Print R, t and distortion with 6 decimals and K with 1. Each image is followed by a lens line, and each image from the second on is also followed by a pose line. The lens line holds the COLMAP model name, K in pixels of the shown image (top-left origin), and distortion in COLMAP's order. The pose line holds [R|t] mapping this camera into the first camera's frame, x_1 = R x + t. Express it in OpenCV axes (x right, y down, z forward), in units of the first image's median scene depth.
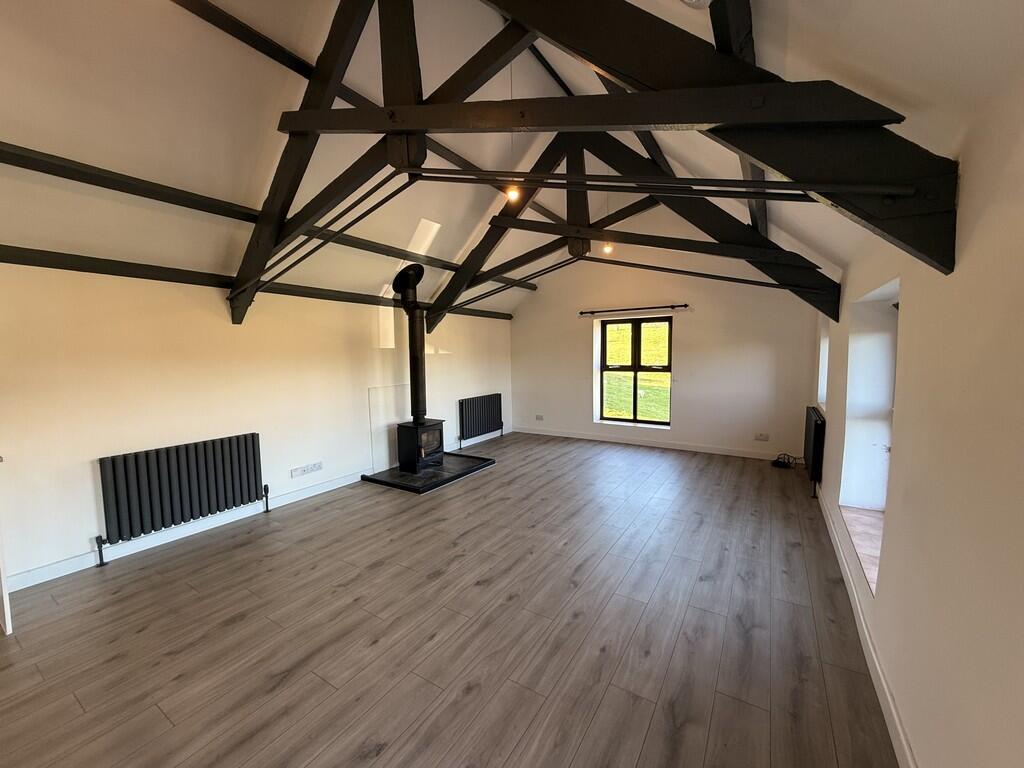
lens RADIAL K [[410.9, 0, 509.6], [0, 410.9, 378.5], [0, 0, 1]] dist [0.000086, -0.000149]
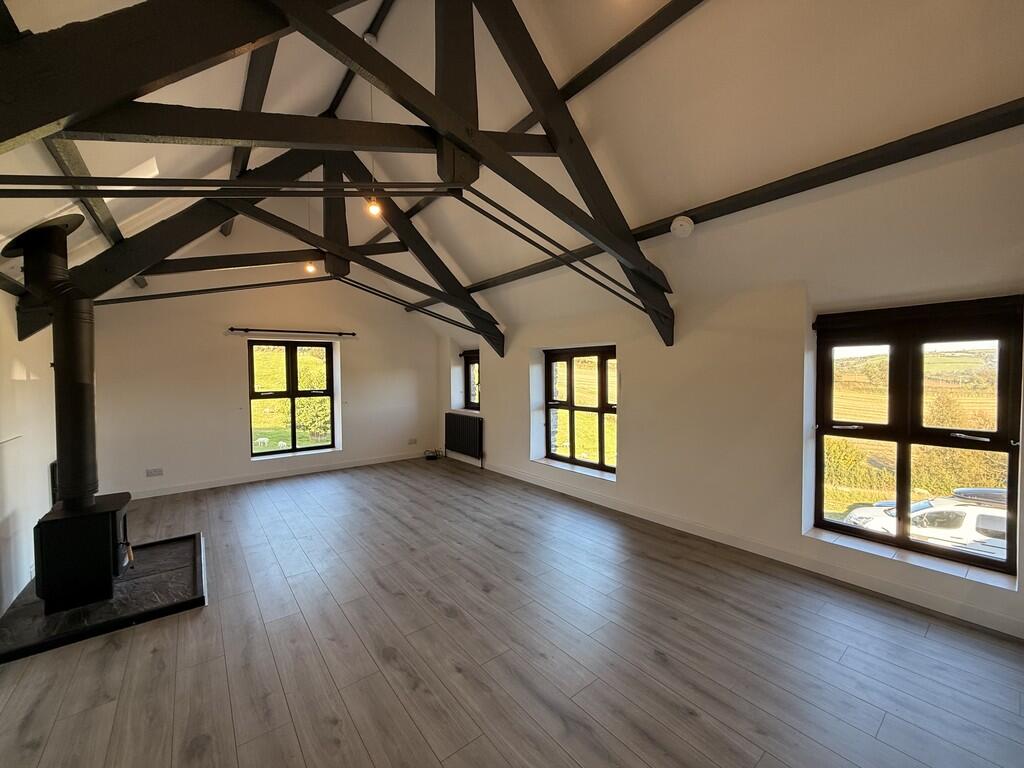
lens RADIAL K [[407.6, 0, 512.0], [0, 407.6, 384.0], [0, 0, 1]] dist [-0.001849, -0.000147]
pose [[0.330326, -0.020614, 0.943642, -0.538958], [0.069582, 0.997573, -0.002565, -0.013843], [-0.941299, 0.066508, 0.330959, 0.288581]]
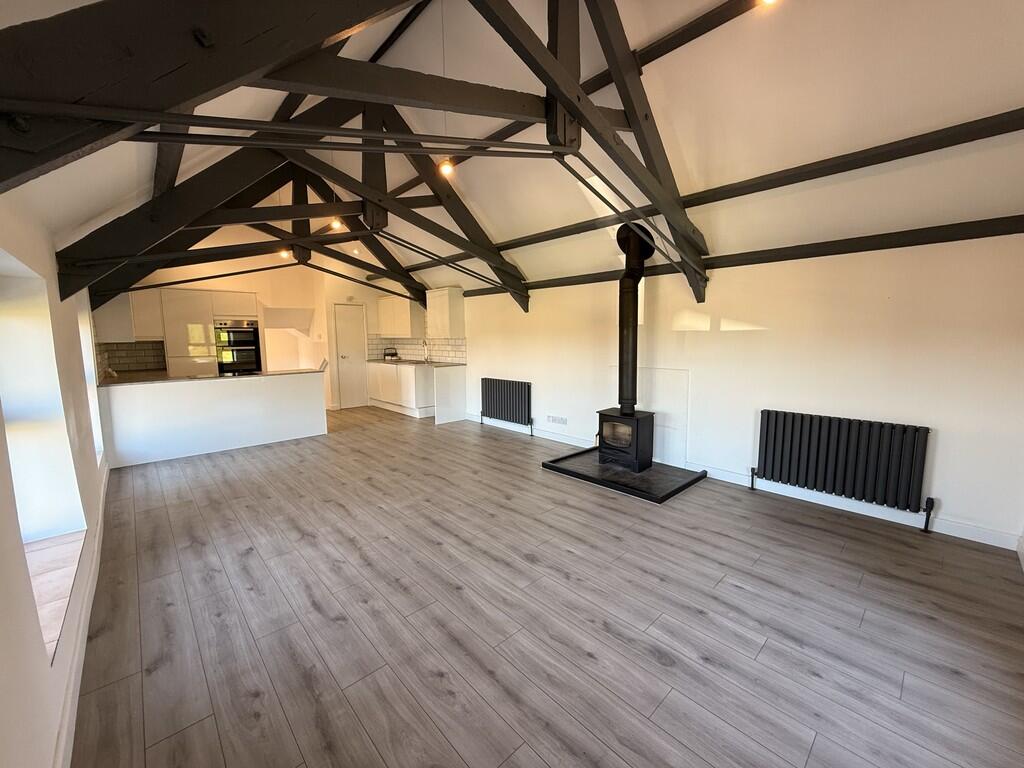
lens RADIAL K [[407.6, 0, 512.0], [0, 407.6, 384.0], [0, 0, 1]] dist [-0.001849, -0.000147]
pose [[-0.247861, 0.133351, -0.959574, 0.659268], [-0.050180, 0.987385, 0.150178, -0.069016], [0.967495, 0.085375, -0.238042, 0.980898]]
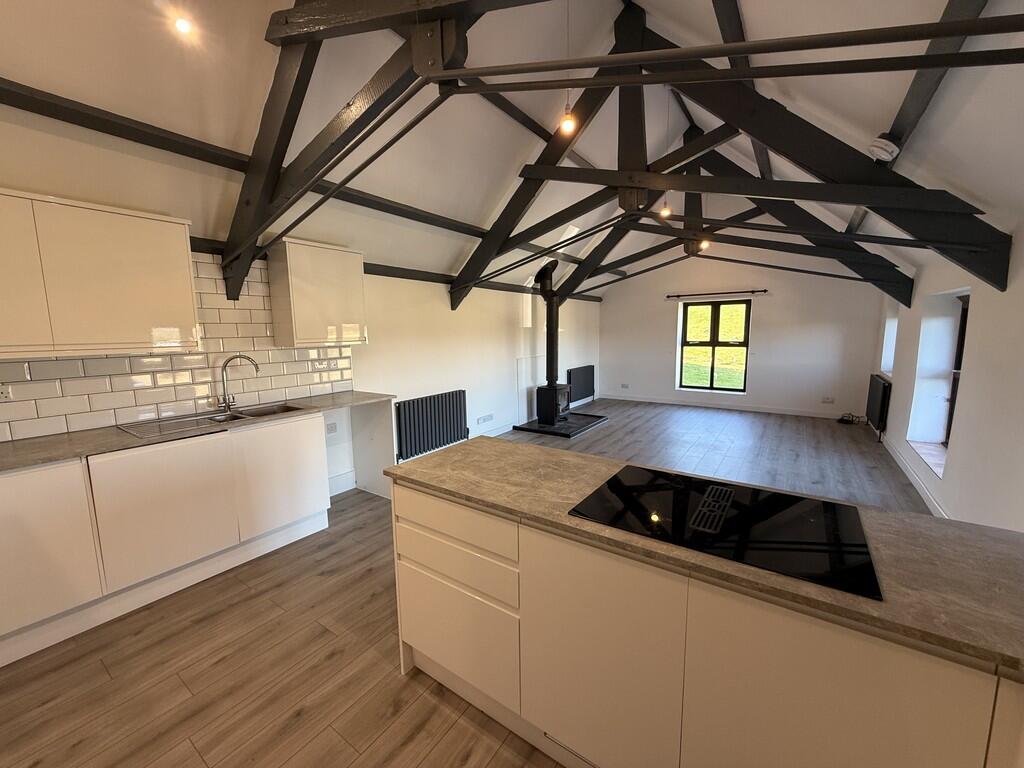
lens RADIAL K [[410.9, 0, 509.6], [0, 410.9, 378.5], [0, 0, 1]] dist [0.000086, -0.000149]
pose [[0.999136, 0.003801, -0.041377, -0.304153], [-0.001485, 0.998437, 0.055873, 0.012812], [0.041524, -0.055763, 0.997580, -0.272286]]
